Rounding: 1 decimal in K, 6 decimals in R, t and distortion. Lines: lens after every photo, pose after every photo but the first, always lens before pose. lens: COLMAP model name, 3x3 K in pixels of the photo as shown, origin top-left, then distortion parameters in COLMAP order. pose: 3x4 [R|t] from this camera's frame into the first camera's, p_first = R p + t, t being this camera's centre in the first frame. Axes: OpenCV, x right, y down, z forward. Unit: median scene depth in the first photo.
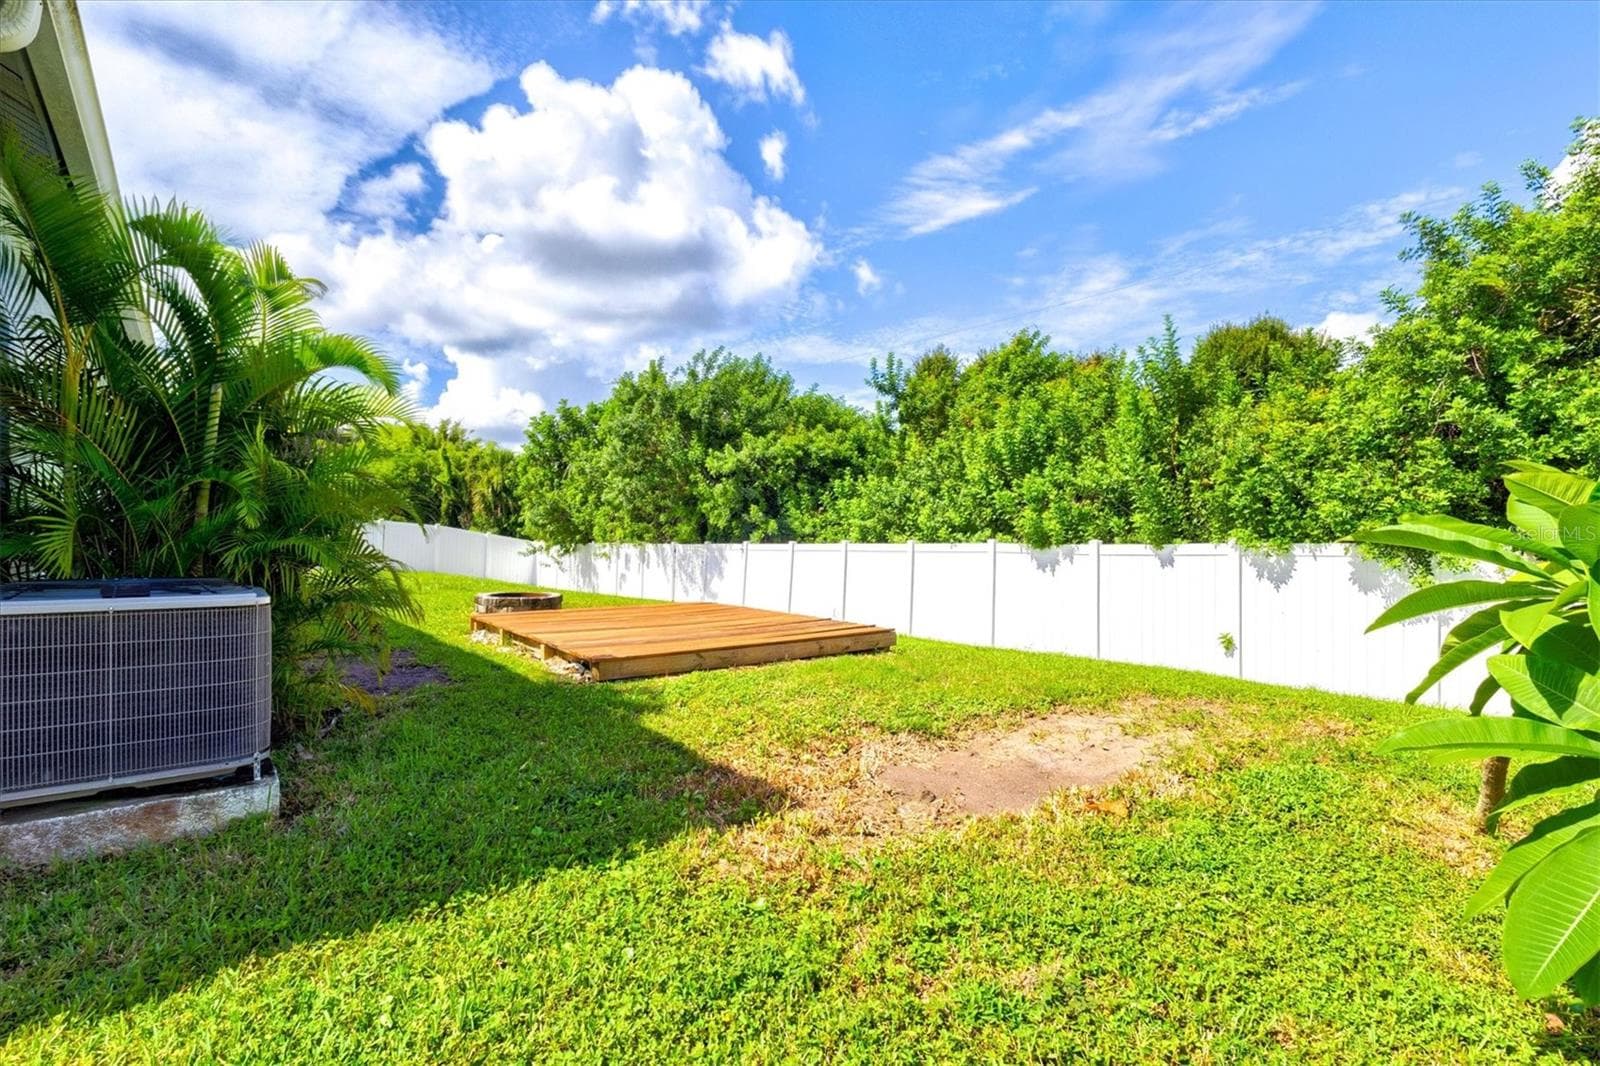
lens RADIAL K [[741.3, 0, 807.8], [0, 741.3, 526.6], [0, 0, 1]] dist [0.014461, 0.000748]
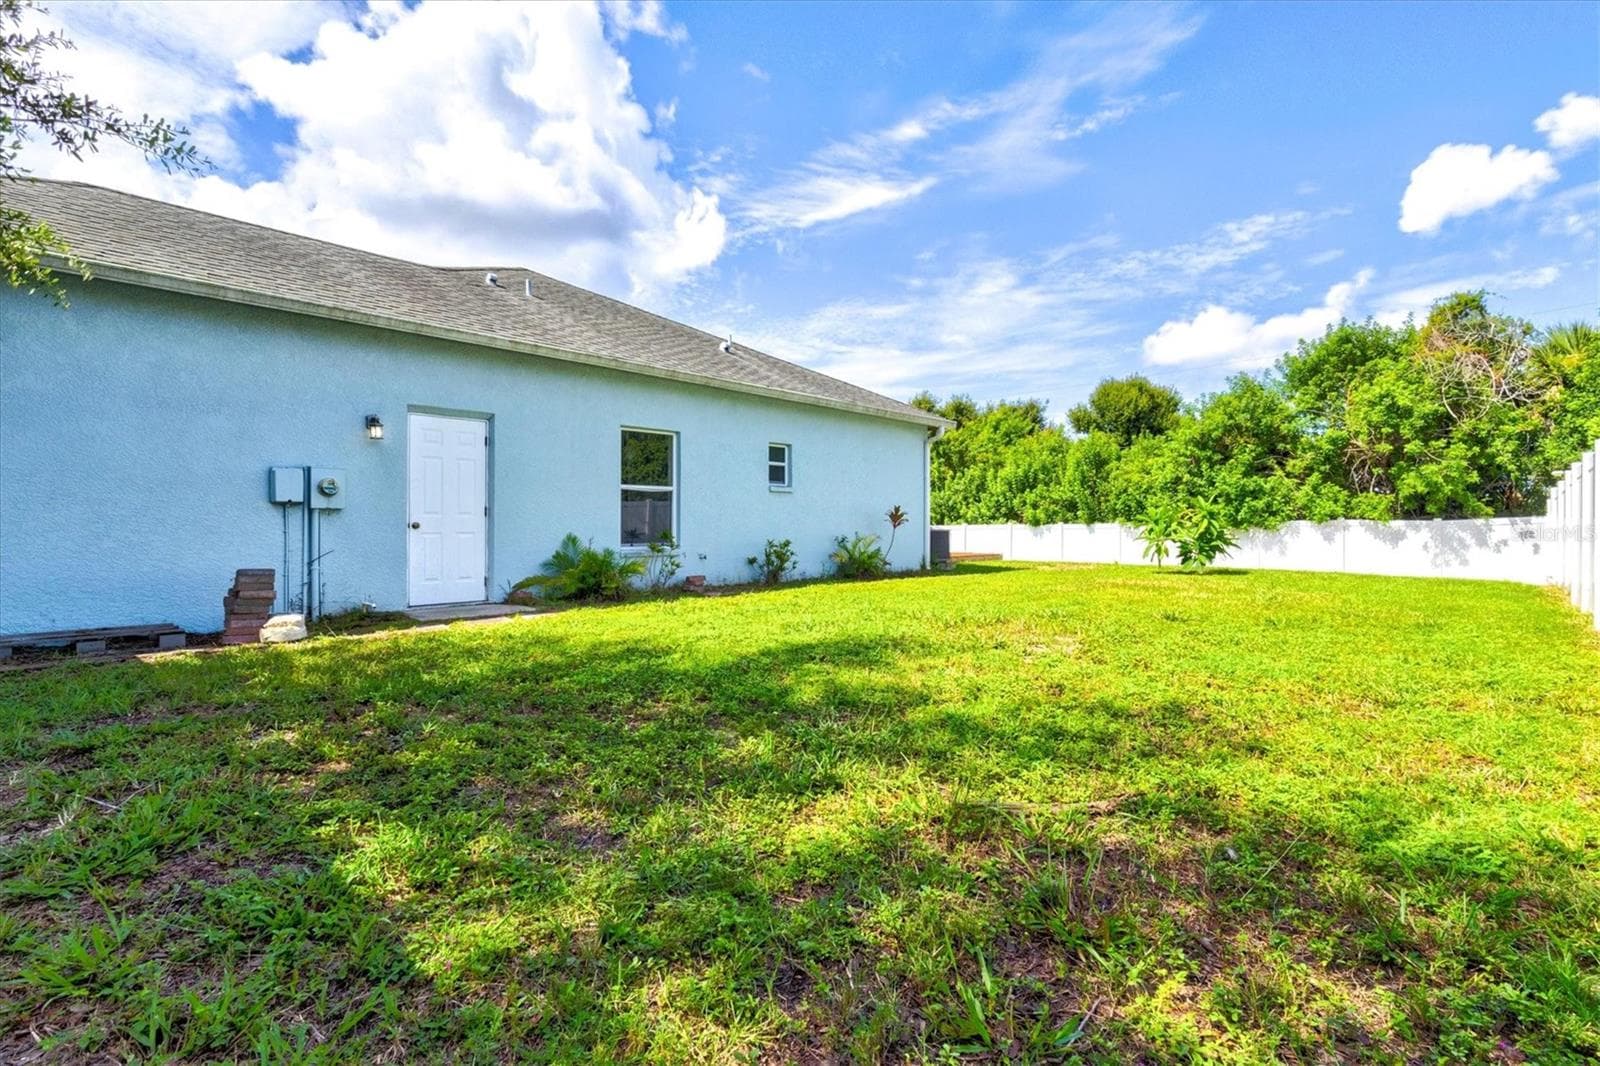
lens RADIAL K [[741.3, 0, 795.0], [0, 741.3, 534.3], [0, 0, 1]] dist [0.014461, 0.000748]
pose [[0.993386, -0.012239, 0.114170, -0.615860], [0.009012, 0.999546, 0.028736, -0.016516], [-0.114470, -0.027517, 0.993046, -1.056880]]
